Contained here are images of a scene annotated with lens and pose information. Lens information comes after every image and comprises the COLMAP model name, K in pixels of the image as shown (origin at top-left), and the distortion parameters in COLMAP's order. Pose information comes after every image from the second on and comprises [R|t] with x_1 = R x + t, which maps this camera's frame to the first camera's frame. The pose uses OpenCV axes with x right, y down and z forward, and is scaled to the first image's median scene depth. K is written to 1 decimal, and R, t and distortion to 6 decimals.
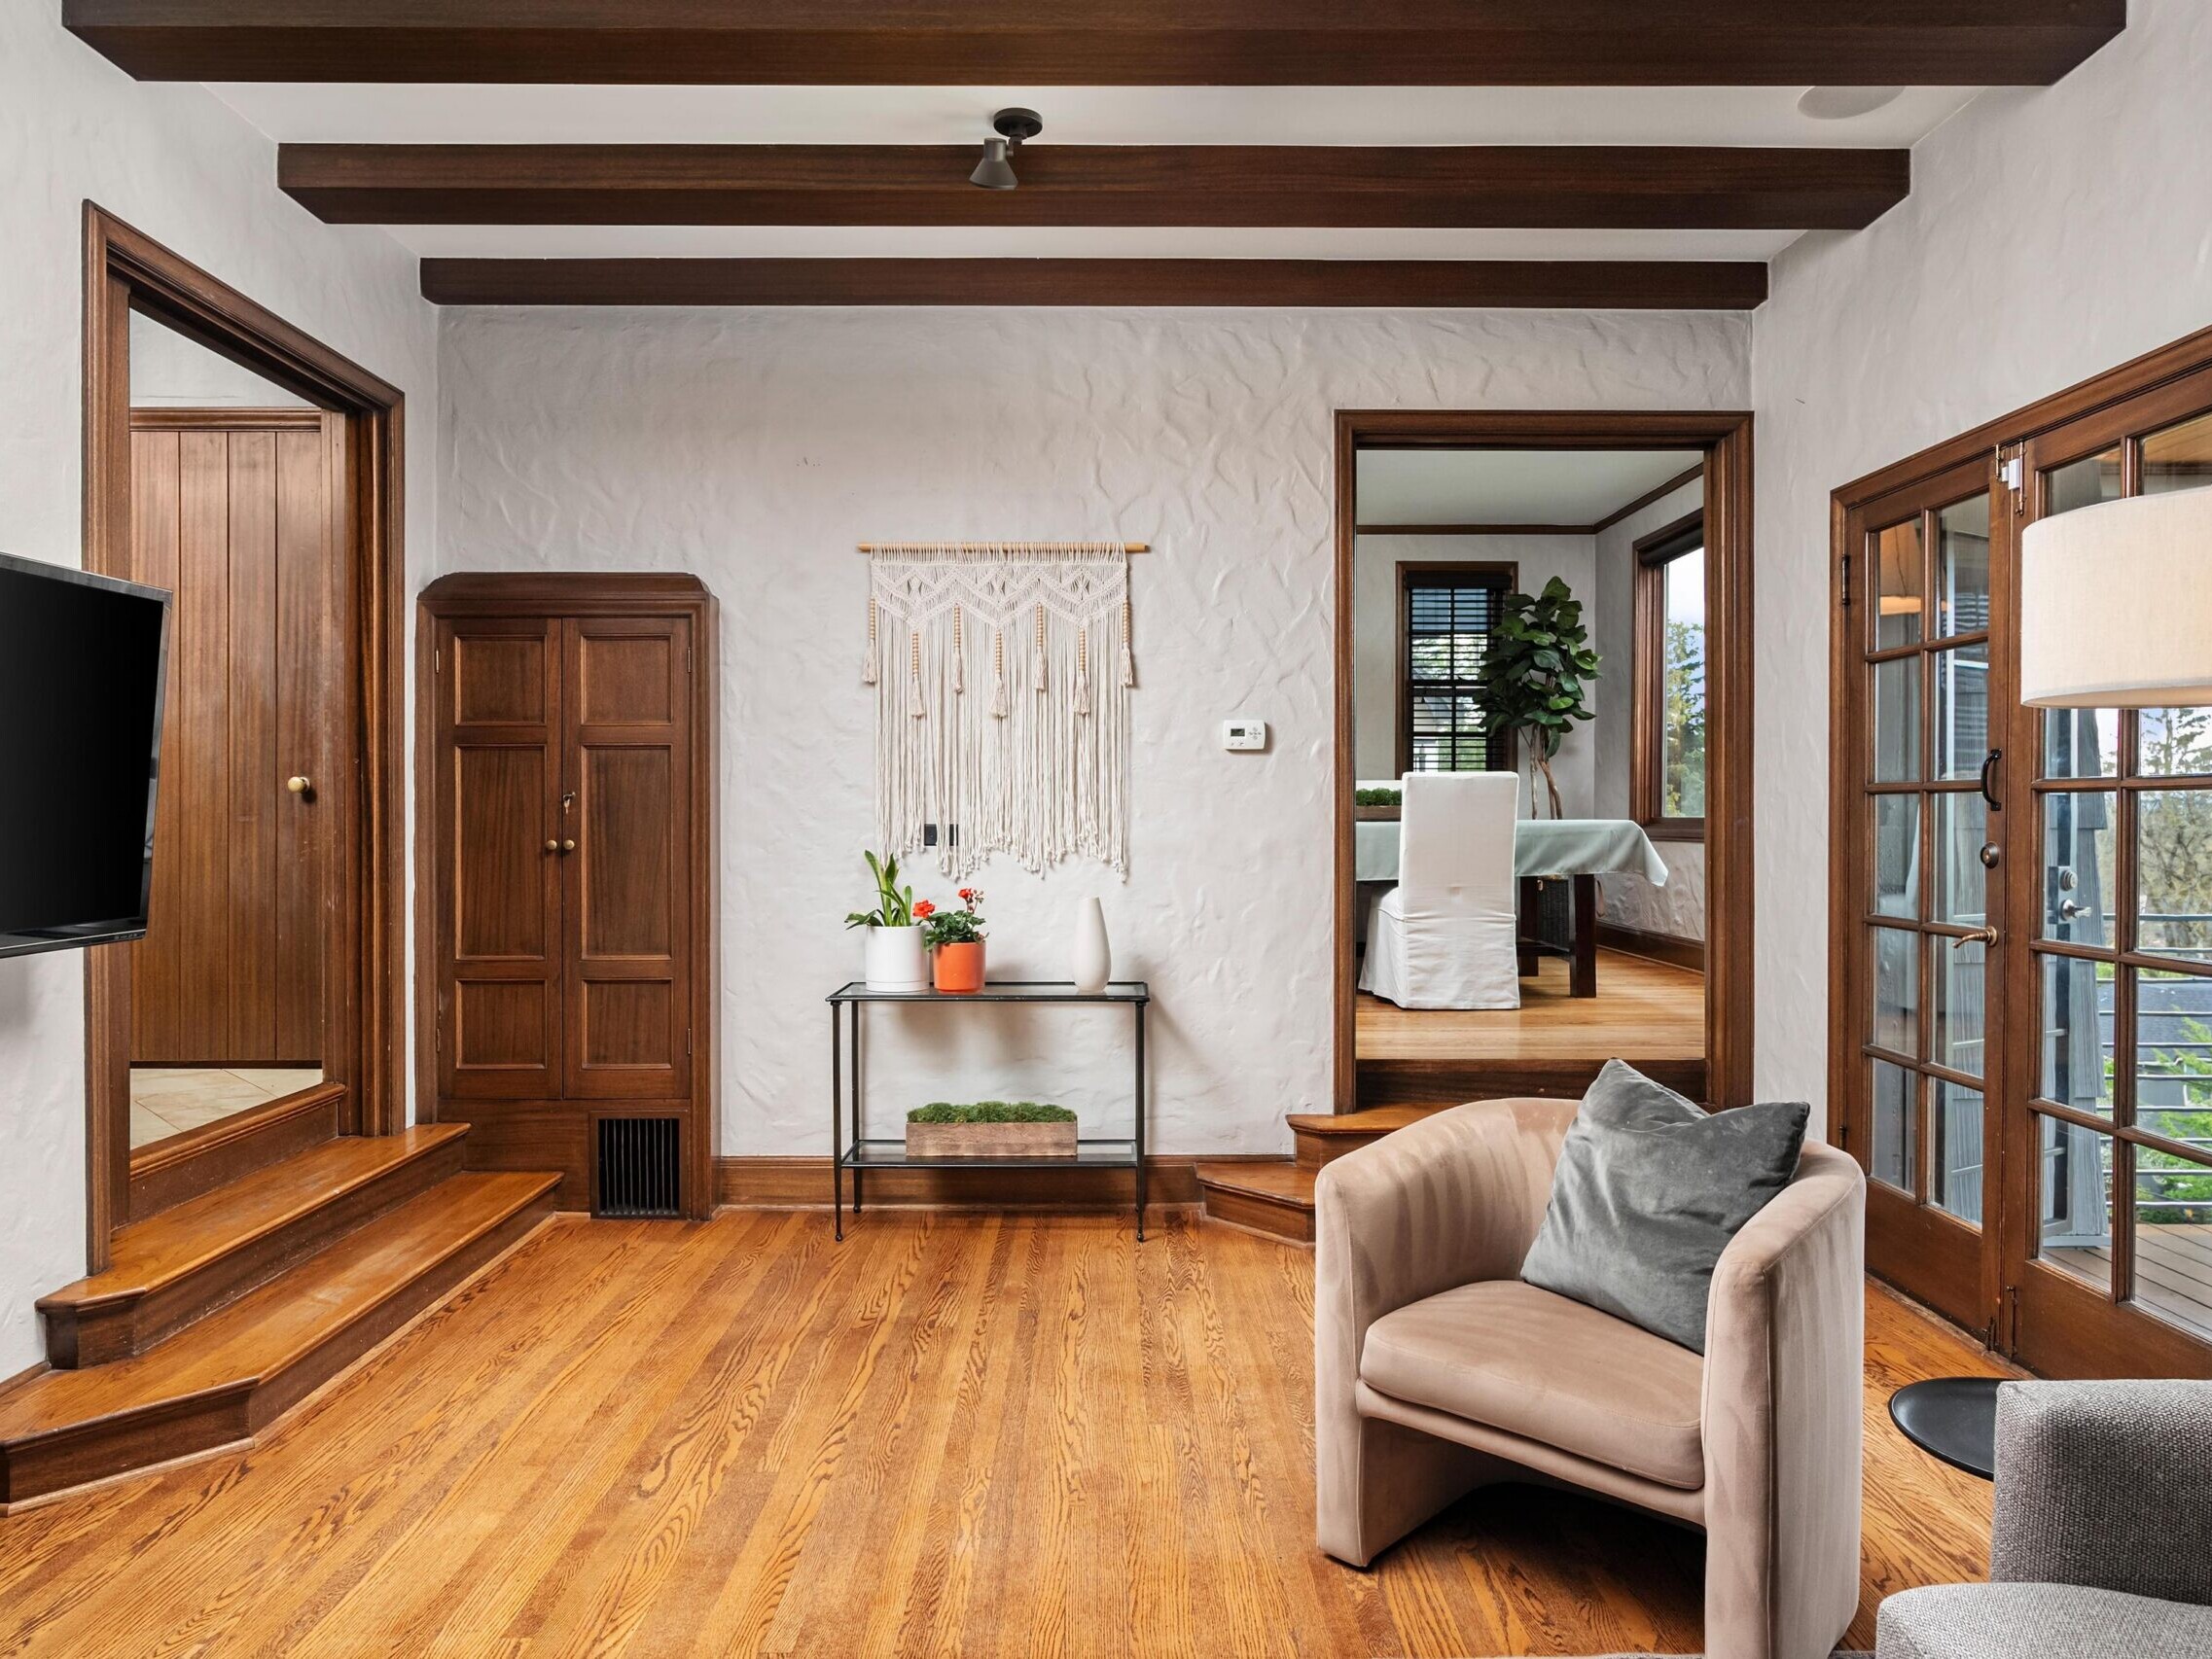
lens RADIAL K [[1398.0, 0, 1064.3], [0, 1398.0, 824.5], [0, 0, 1]] dist [-0.003181, 0.001923]
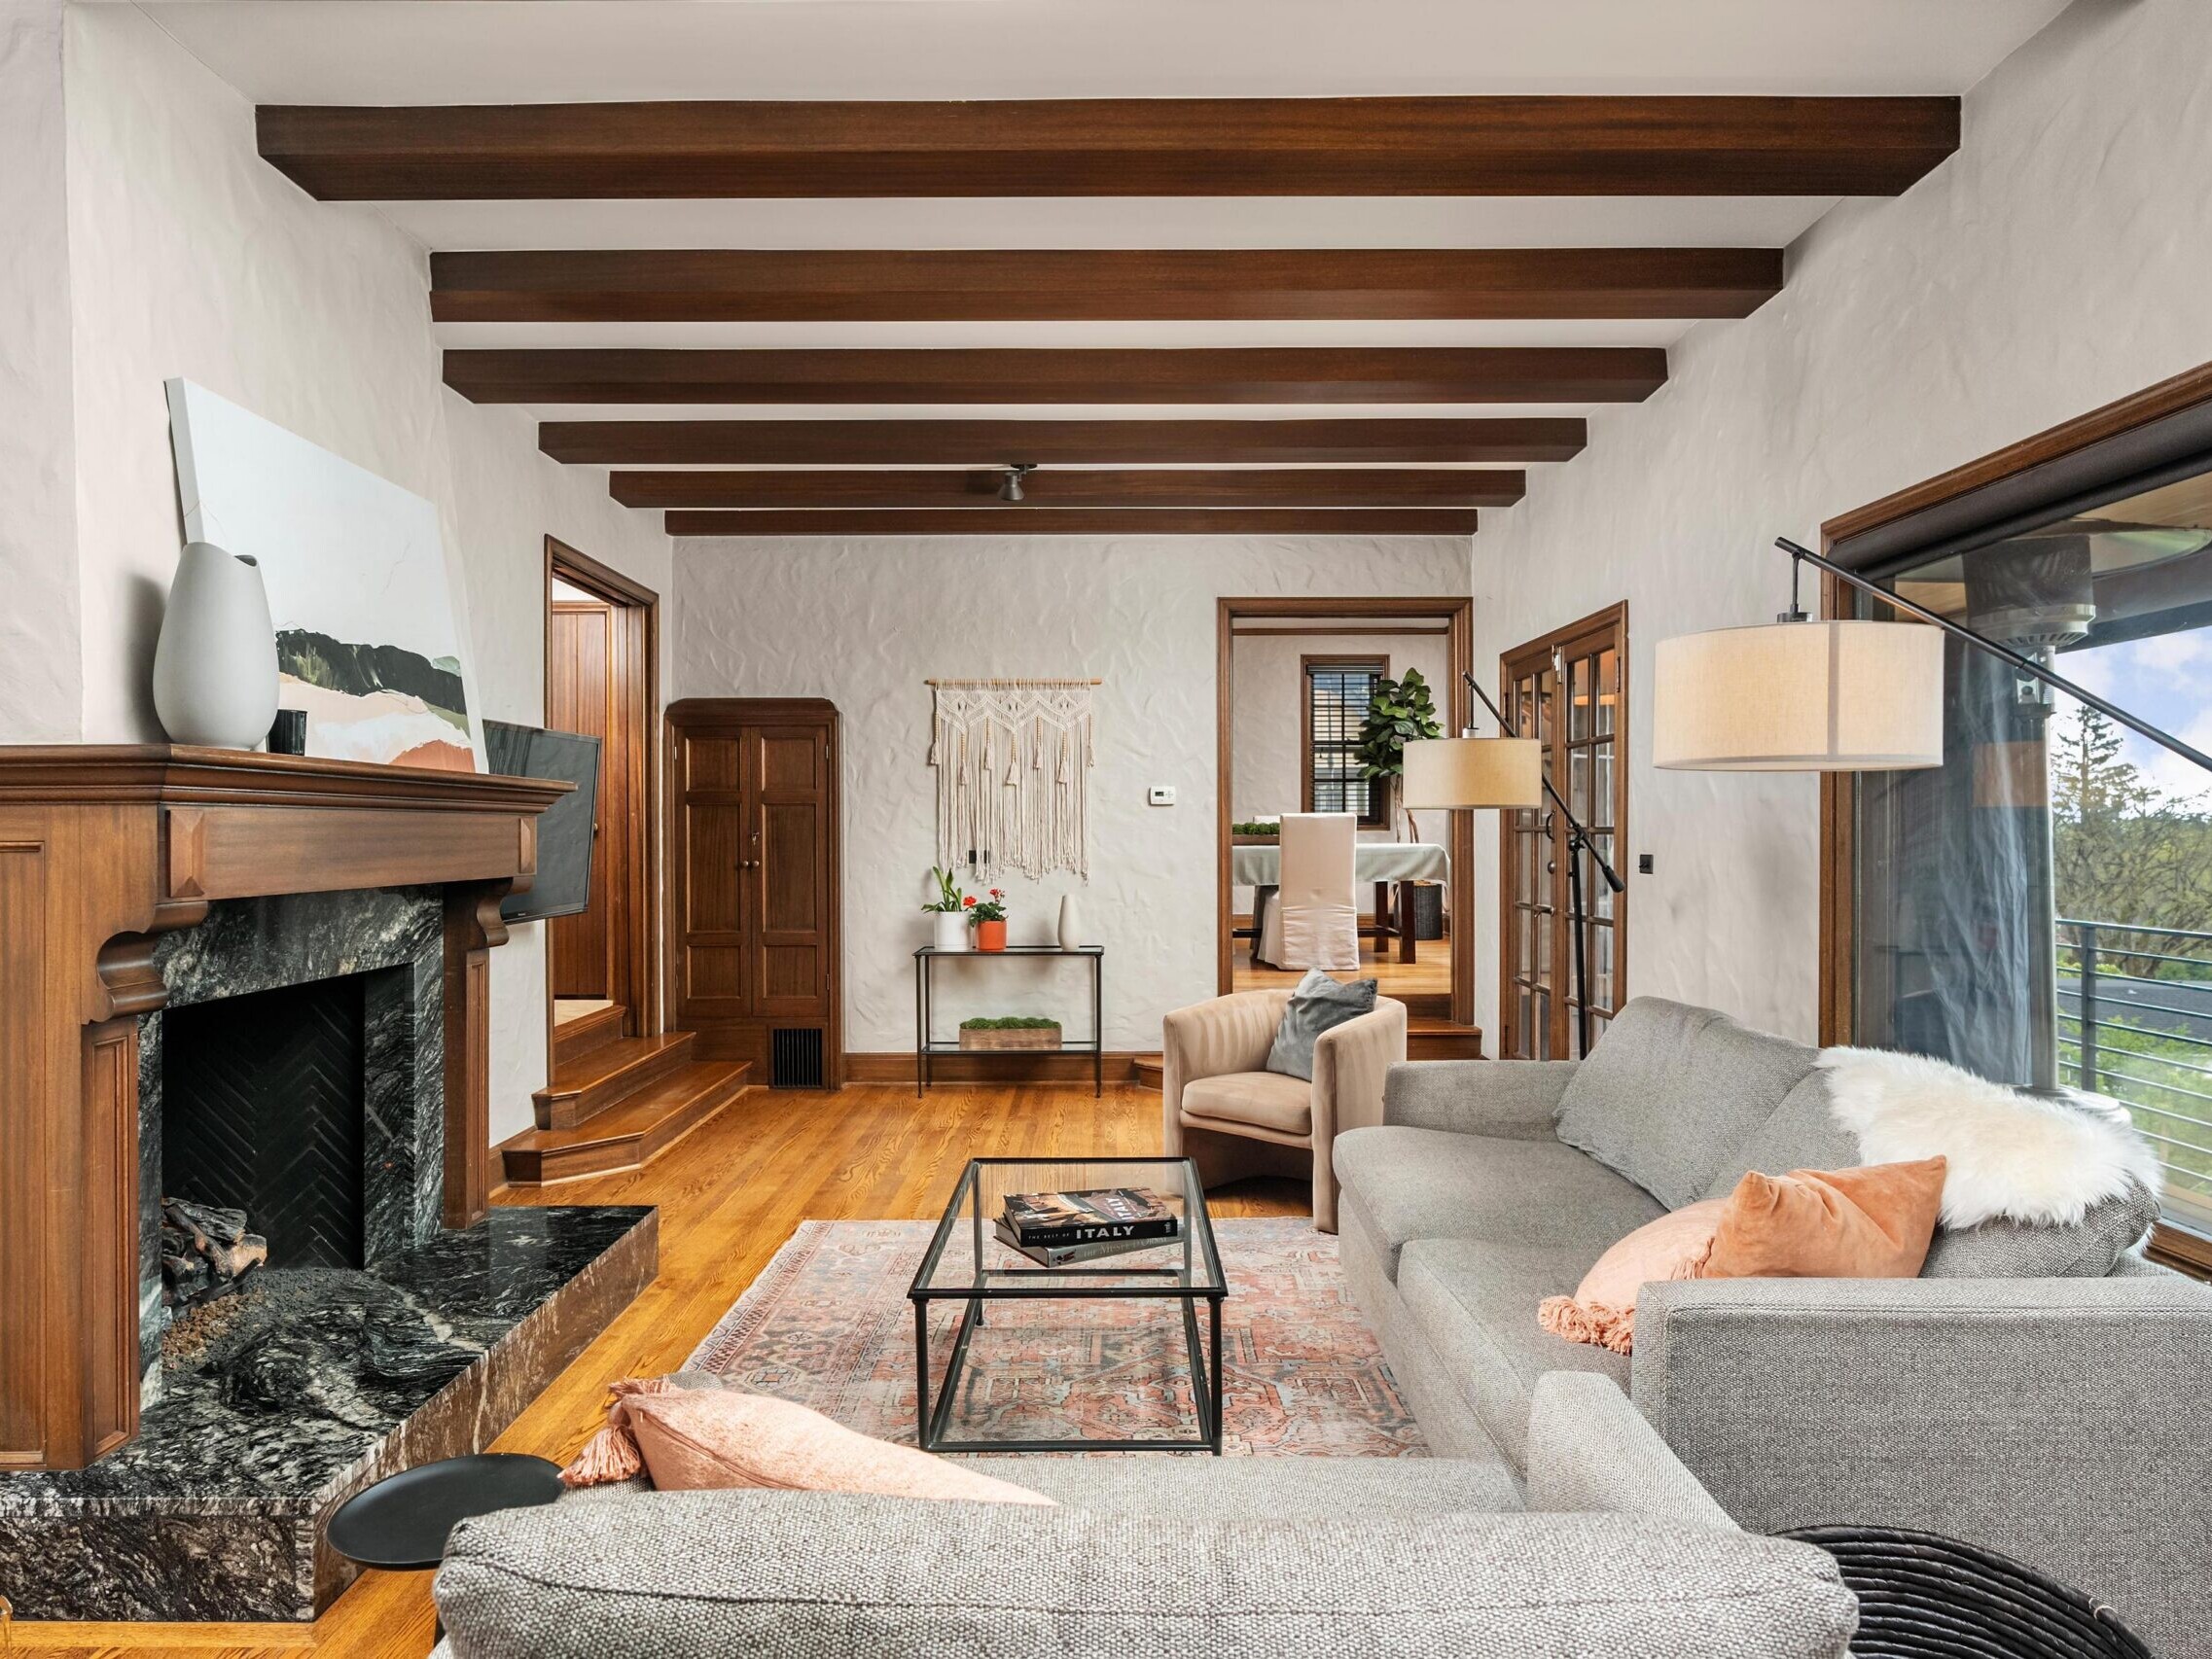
lens RADIAL K [[1378.4, 0, 1102.4], [0, 1378.4, 823.0], [0, 0, 1]] dist [-0.007889, 0.002622]
pose [[0.999774, -0.003494, 0.020969, 0.024048], [0.003760, 0.999912, -0.012684, -0.011622], [-0.020923, 0.012760, 0.999700, -0.645989]]
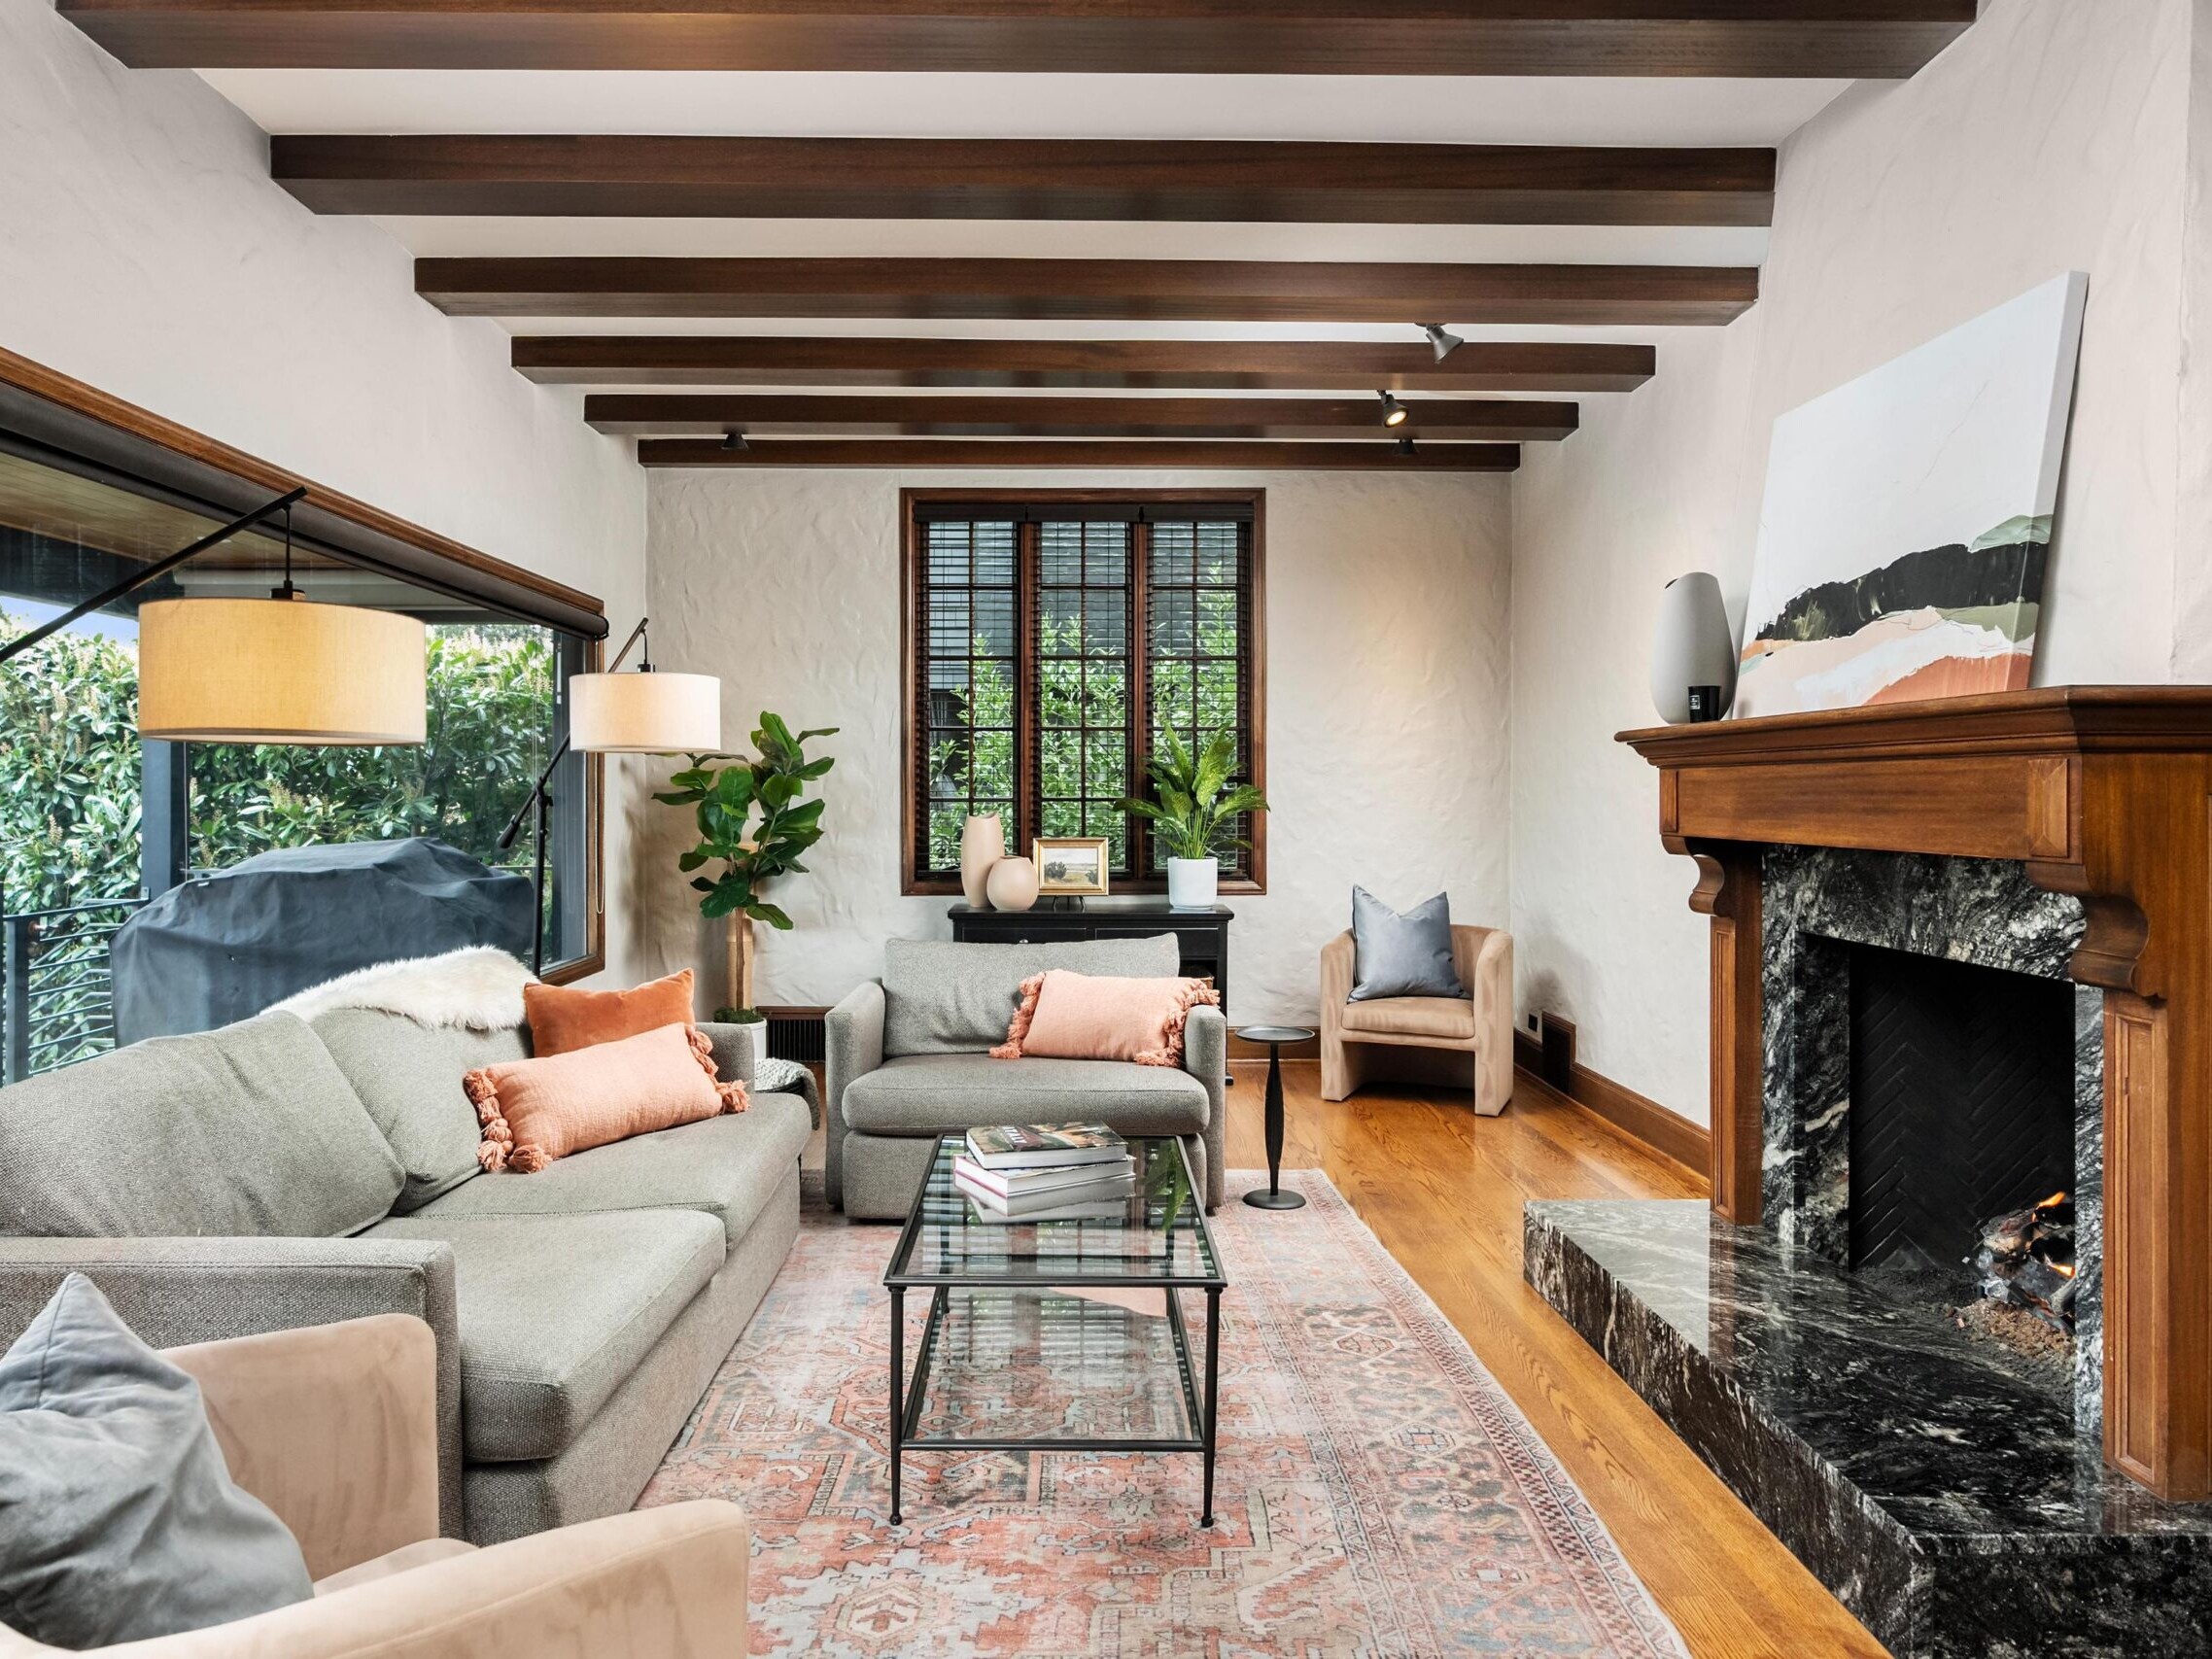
lens RADIAL K [[1378.6, 0, 1054.4], [0, 1378.6, 783.1], [0, 0, 1]] dist [-0.007889, 0.002622]
pose [[-0.999745, -0.001748, -0.022511, 0.065603], [-0.001763, 0.999998, 0.000660, -0.028115], [0.022510, 0.000700, -0.999746, 2.681115]]
